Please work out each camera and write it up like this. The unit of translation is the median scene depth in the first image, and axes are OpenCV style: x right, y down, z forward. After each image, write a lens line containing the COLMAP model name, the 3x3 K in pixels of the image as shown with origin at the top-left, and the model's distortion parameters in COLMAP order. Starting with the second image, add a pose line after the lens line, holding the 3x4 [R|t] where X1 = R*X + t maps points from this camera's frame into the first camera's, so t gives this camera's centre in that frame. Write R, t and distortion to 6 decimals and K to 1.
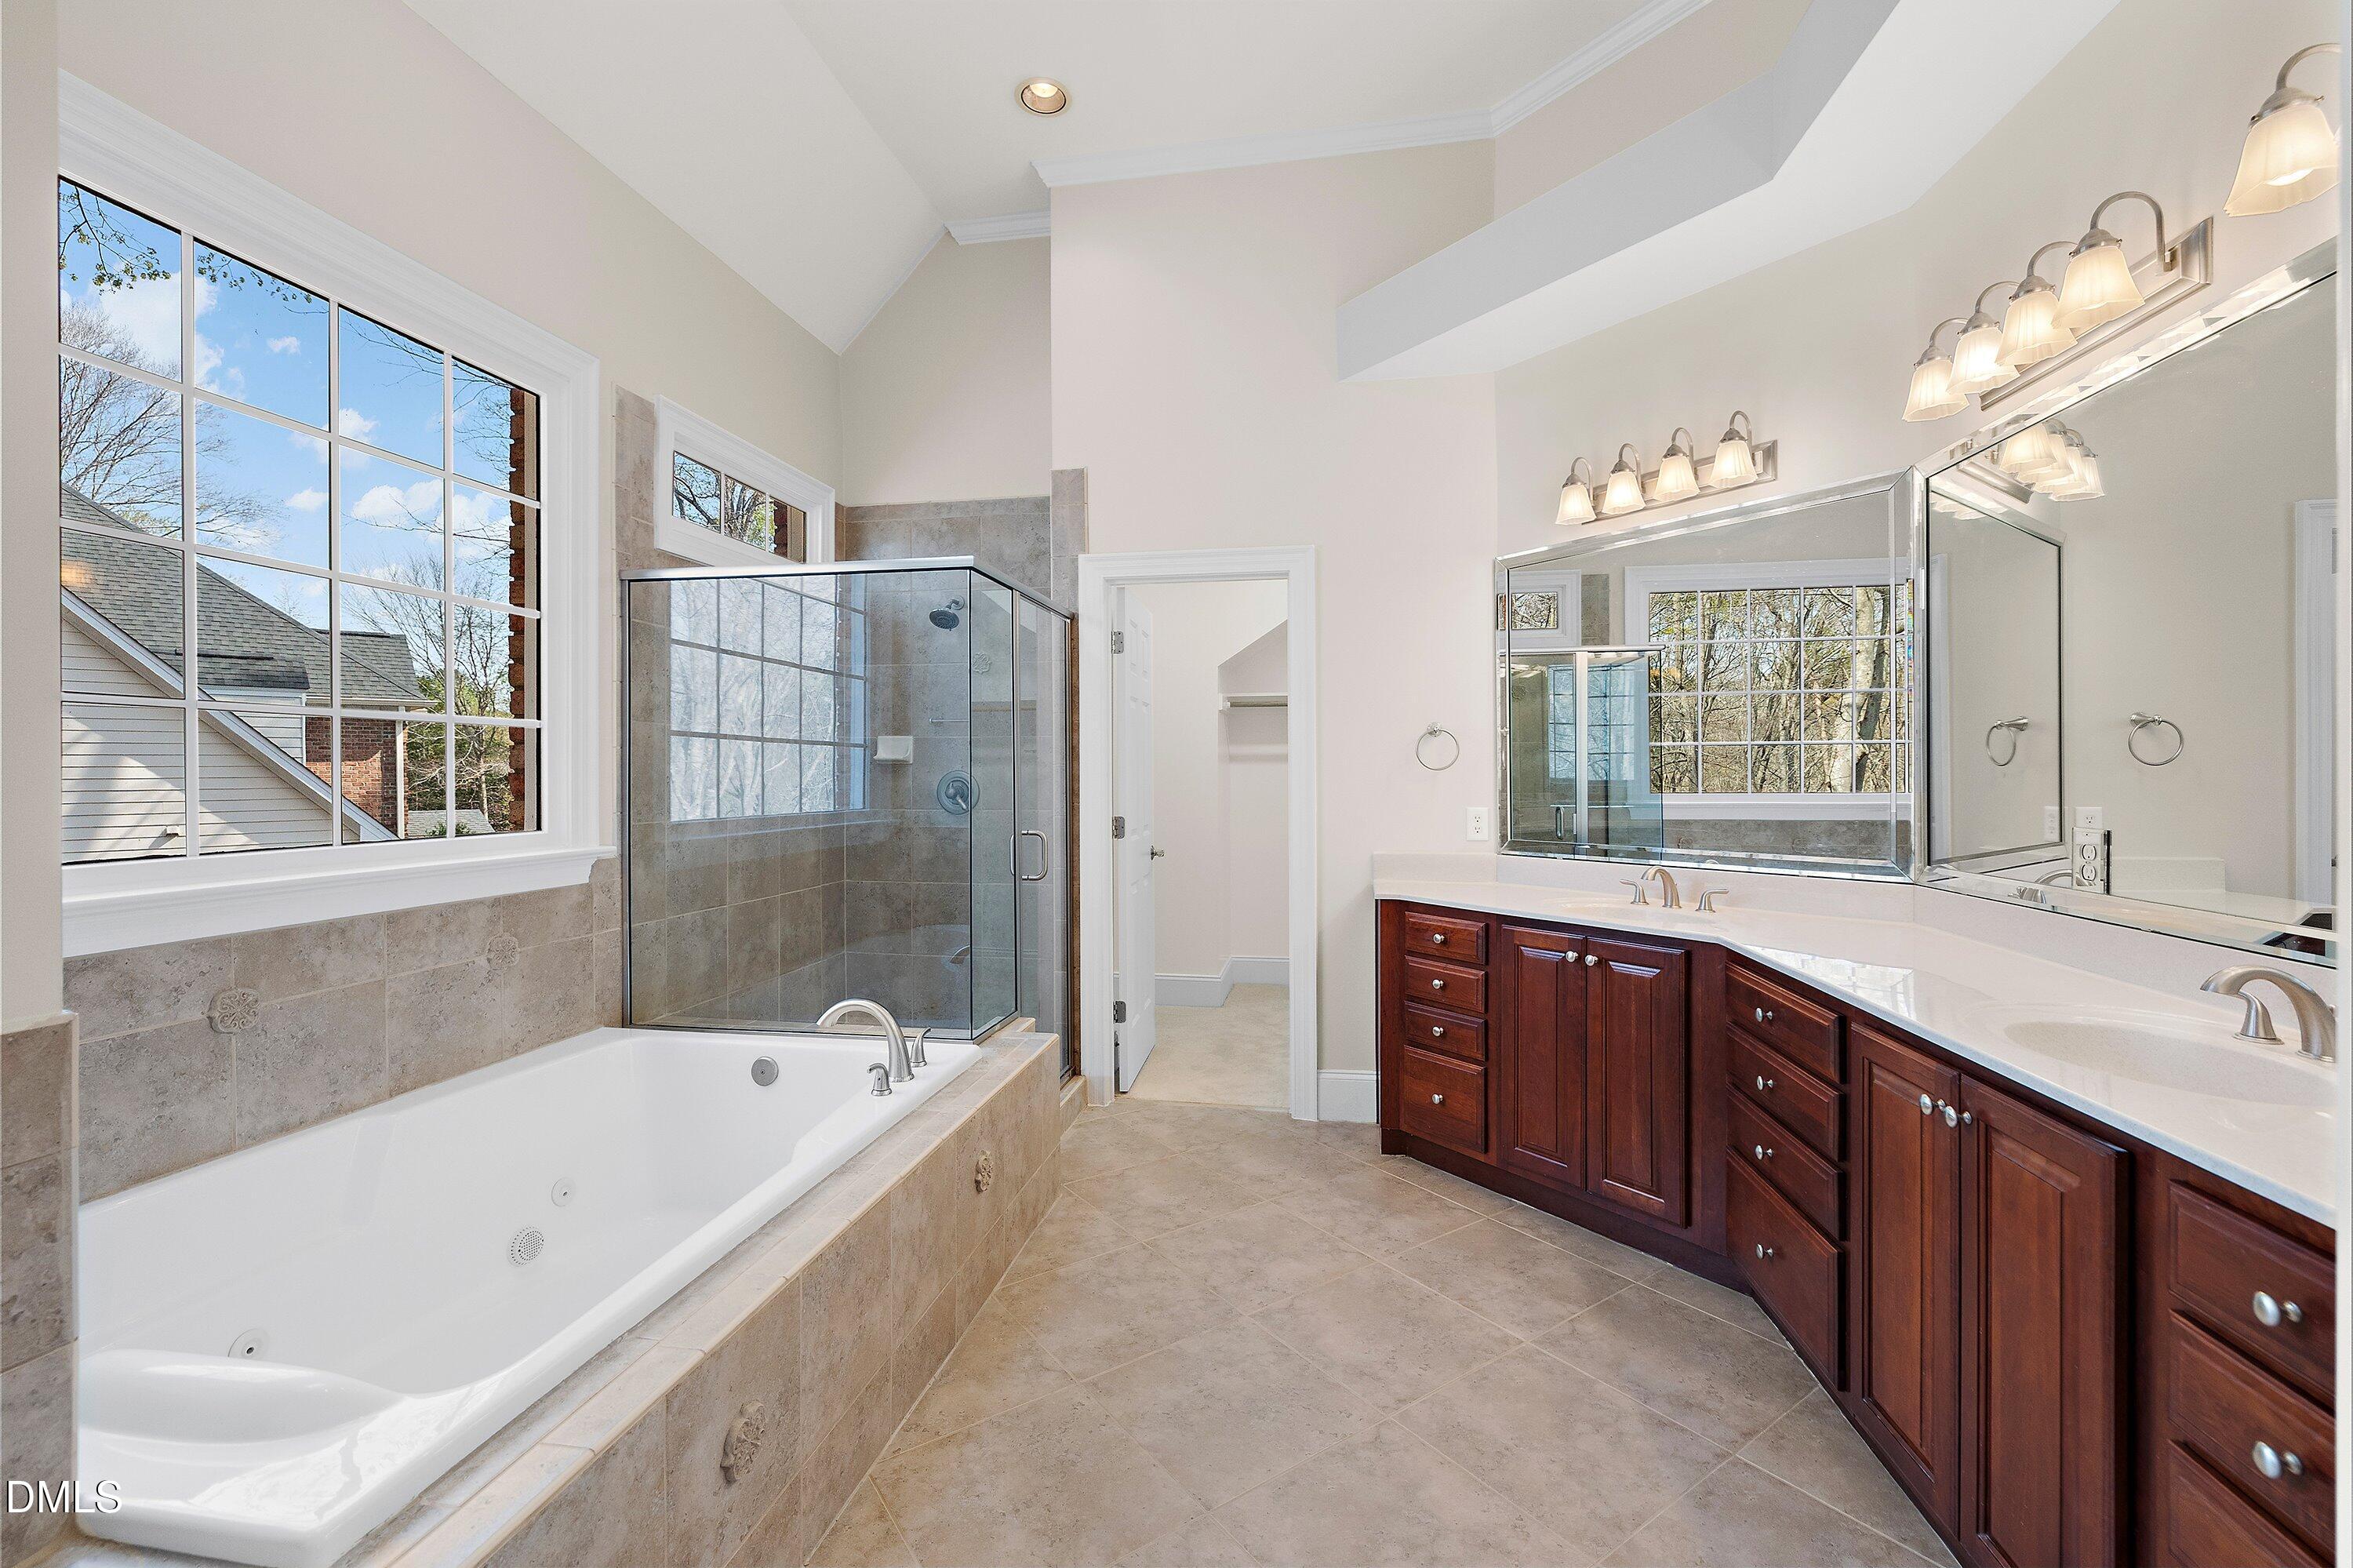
lens RADIAL K [[988.7, 0, 1210.7], [0, 988.7, 768.4], [0, 0, 1]] dist [0.001398, -0.000117]
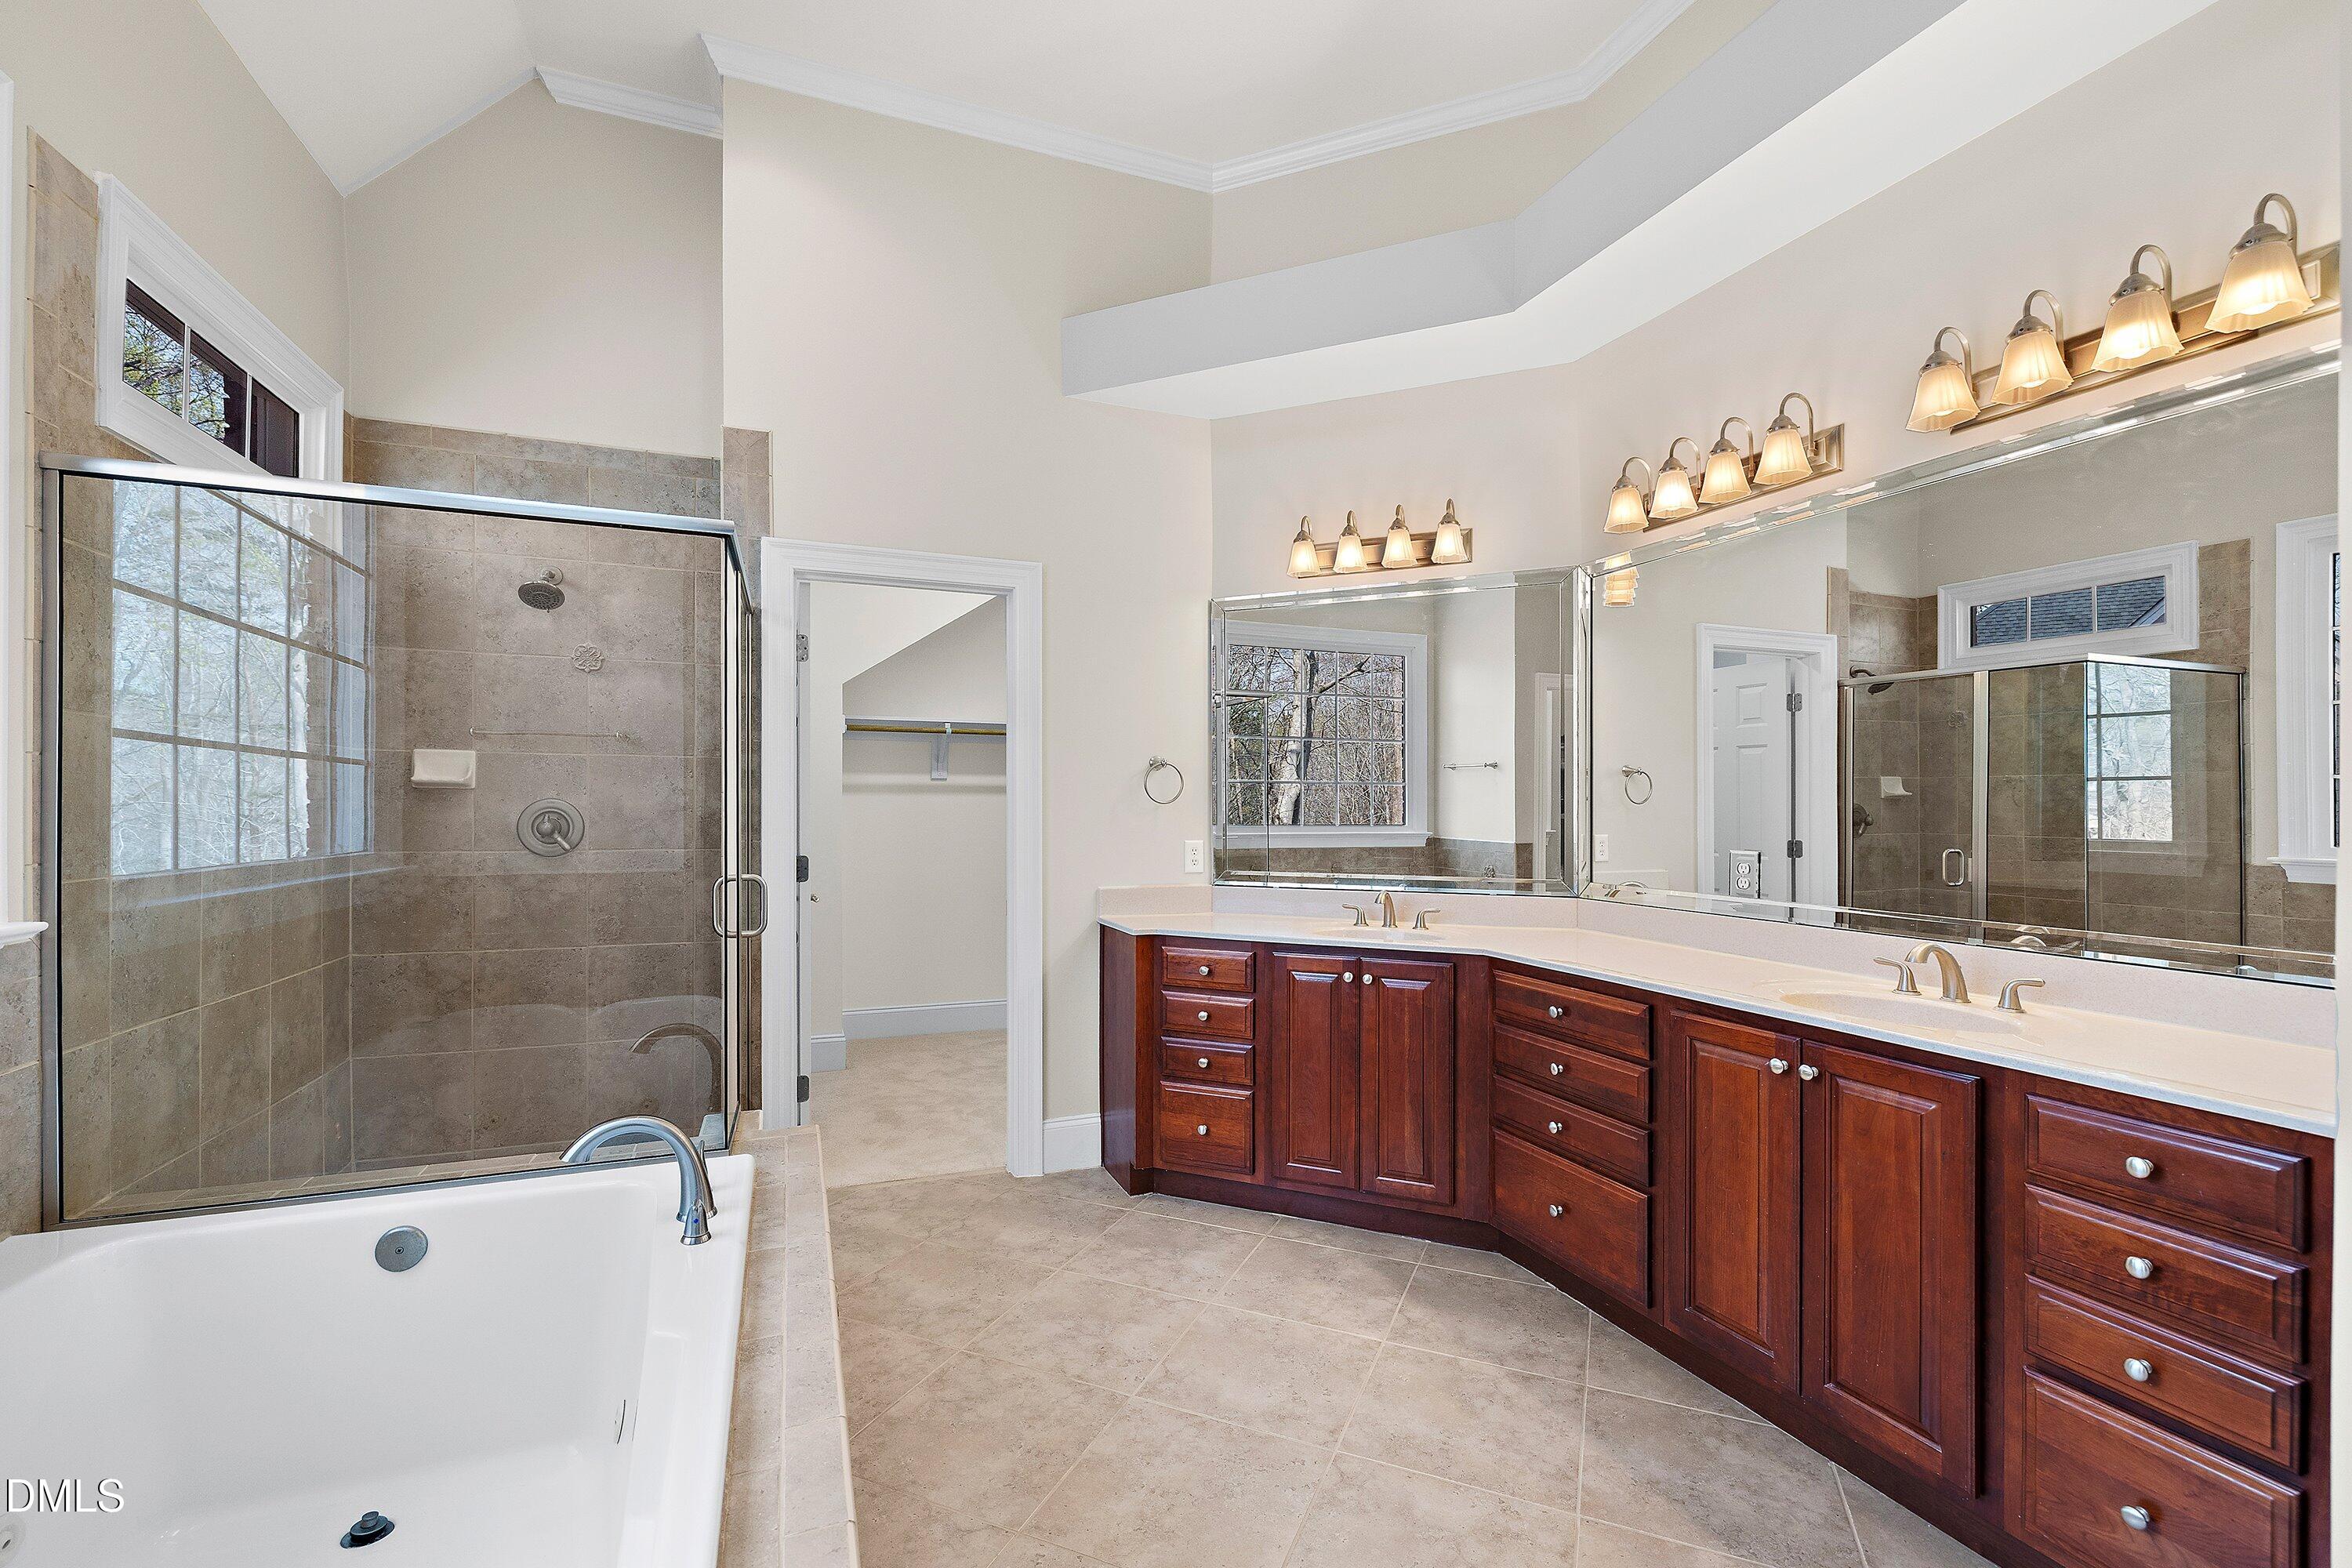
lens RADIAL K [[988.3, 0, 1188.4], [0, 988.3, 801.0], [0, 0, 1]] dist [0.001398, -0.000117]
pose [[0.858786, 0.009930, 0.512238, -0.278204], [-0.009763, 0.999948, -0.003017, 0.001984], [-0.512241, -0.002409, 0.858838, 0.130743]]
